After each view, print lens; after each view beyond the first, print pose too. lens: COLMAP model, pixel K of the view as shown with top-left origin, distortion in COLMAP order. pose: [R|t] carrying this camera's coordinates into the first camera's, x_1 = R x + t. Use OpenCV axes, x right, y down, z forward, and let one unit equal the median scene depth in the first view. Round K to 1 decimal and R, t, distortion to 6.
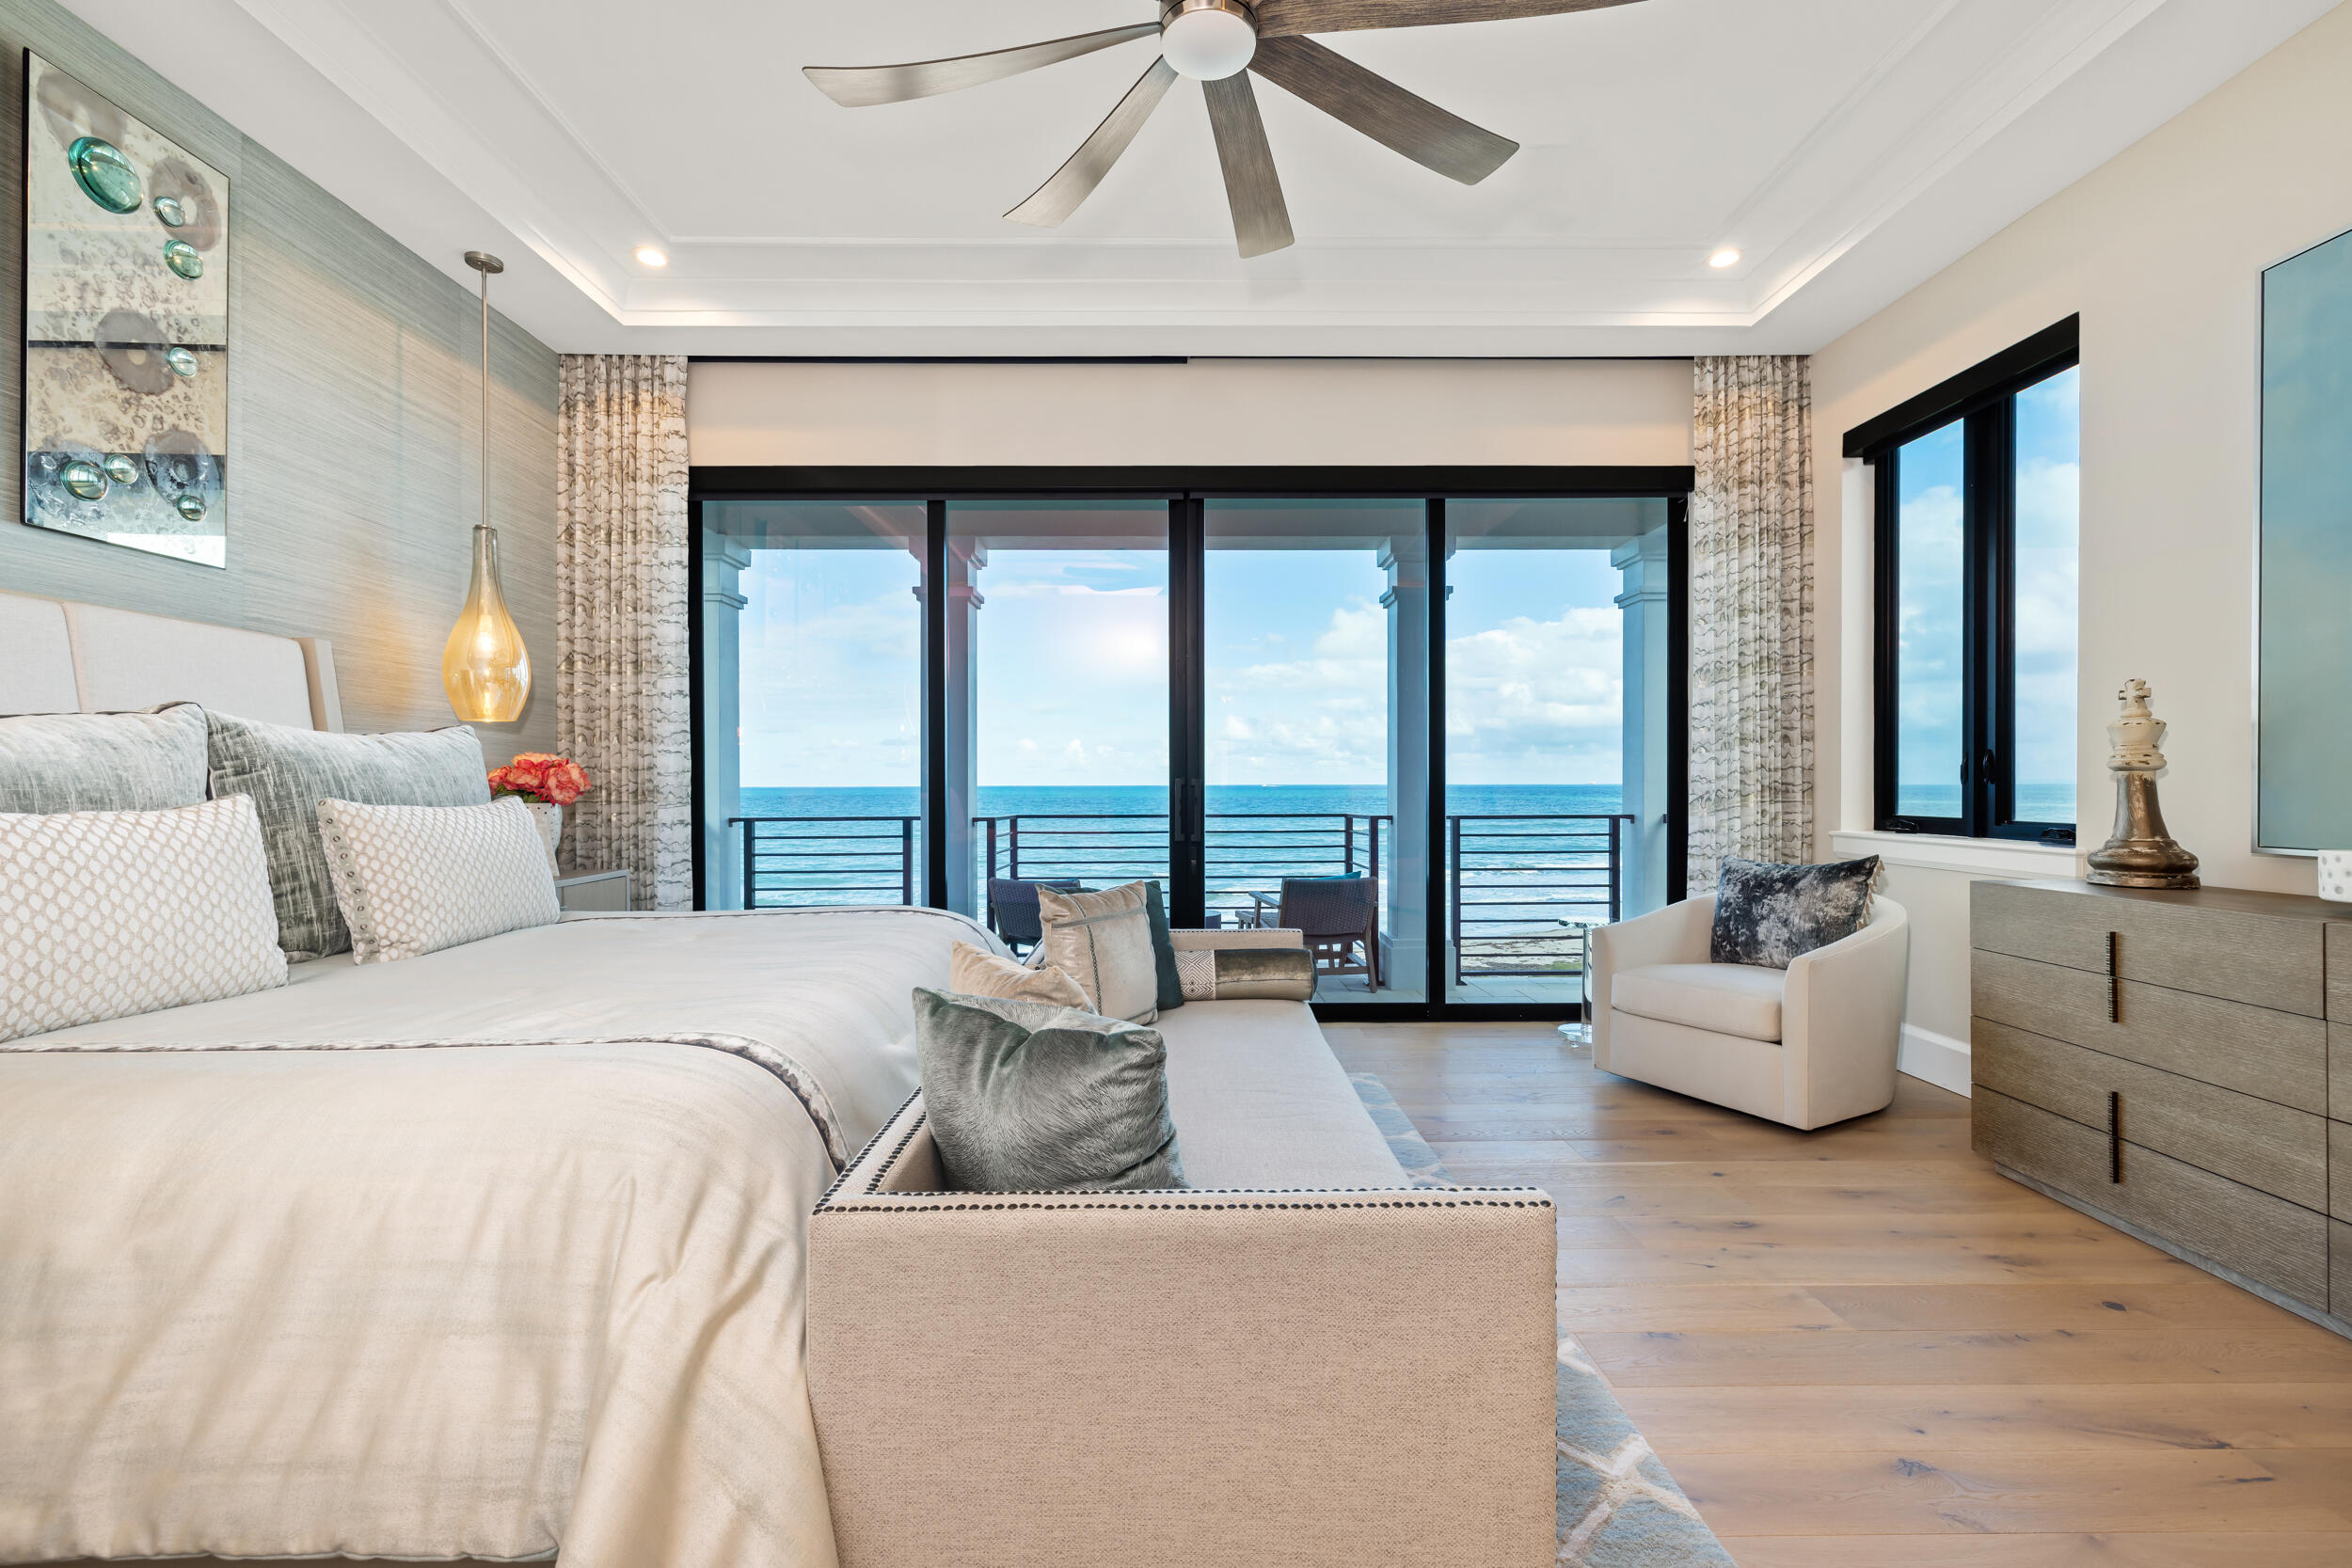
lens RADIAL K [[1006.0, 0, 1173.6], [0, 1006.0, 787.9], [0, 0, 1]] dist [0.002134, -0.000008]
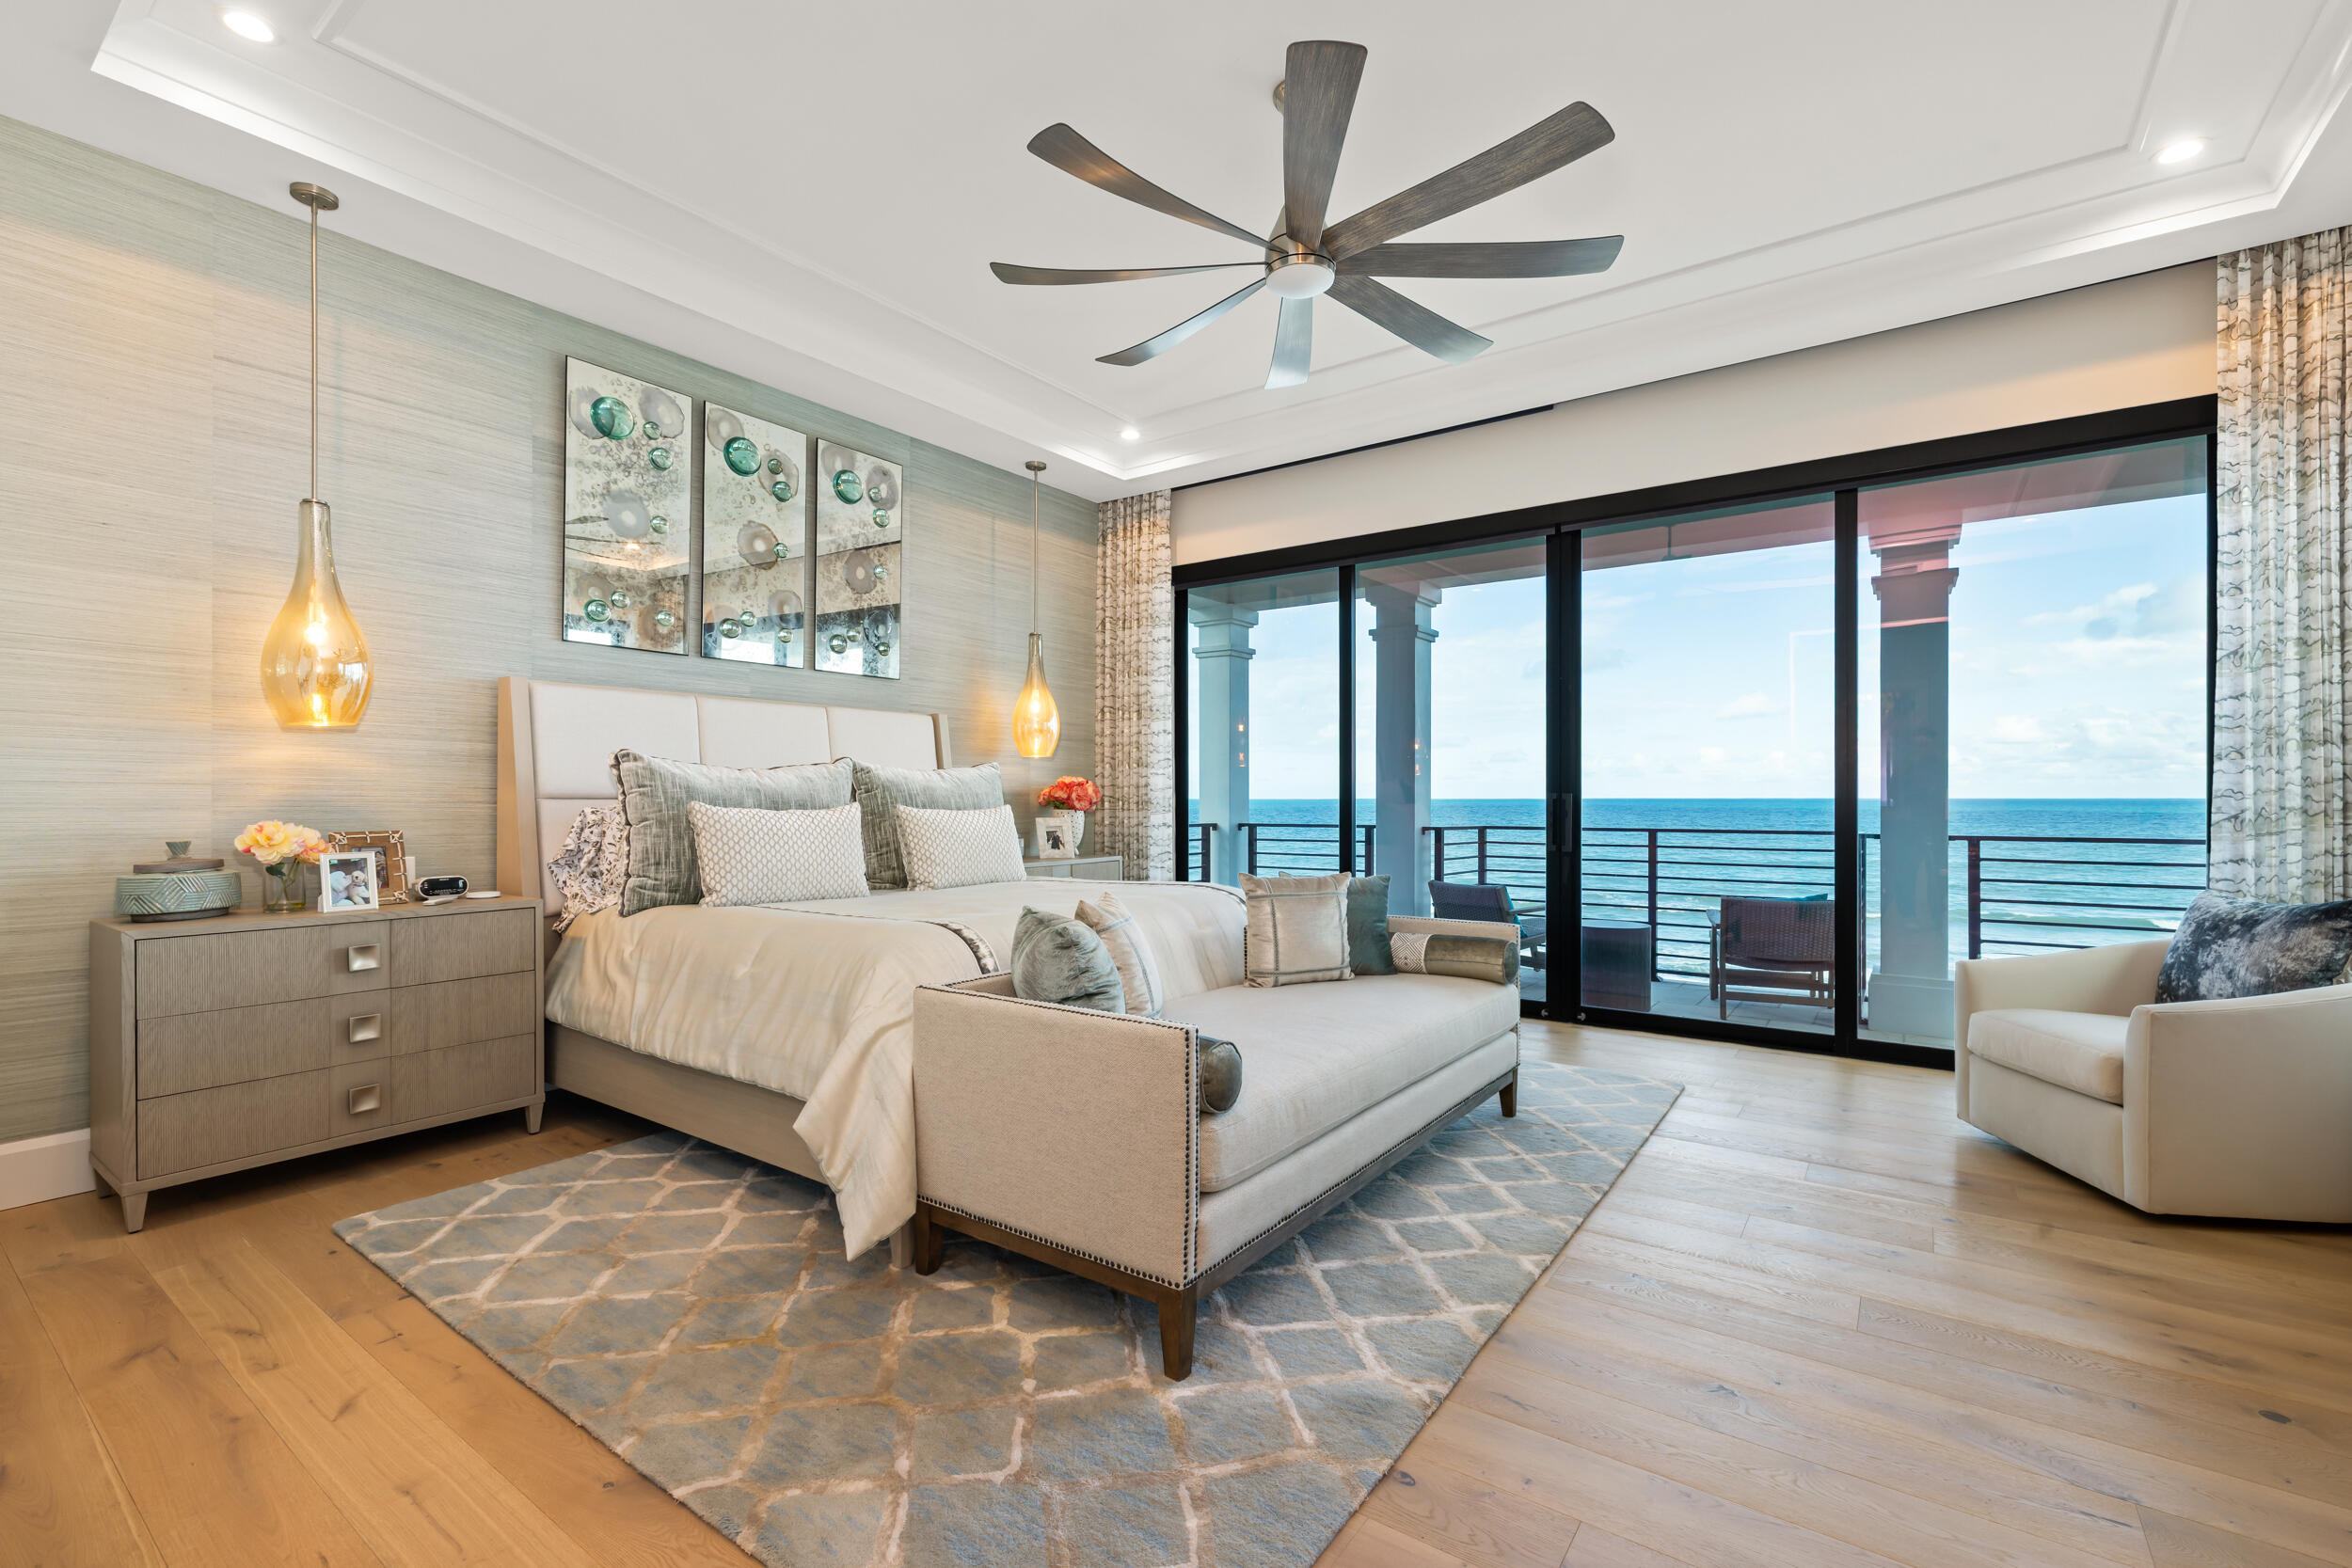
lens RADIAL K [[1006.0, 0, 1174.3], [0, 1006.0, 791.6], [0, 0, 1]] dist [0.002134, -0.000008]
pose [[0.810317, -0.000873, -0.585991, 0.349321], [-0.004237, 0.999964, -0.007348, -0.001518], [0.585976, 0.008437, 0.810284, -0.121599]]
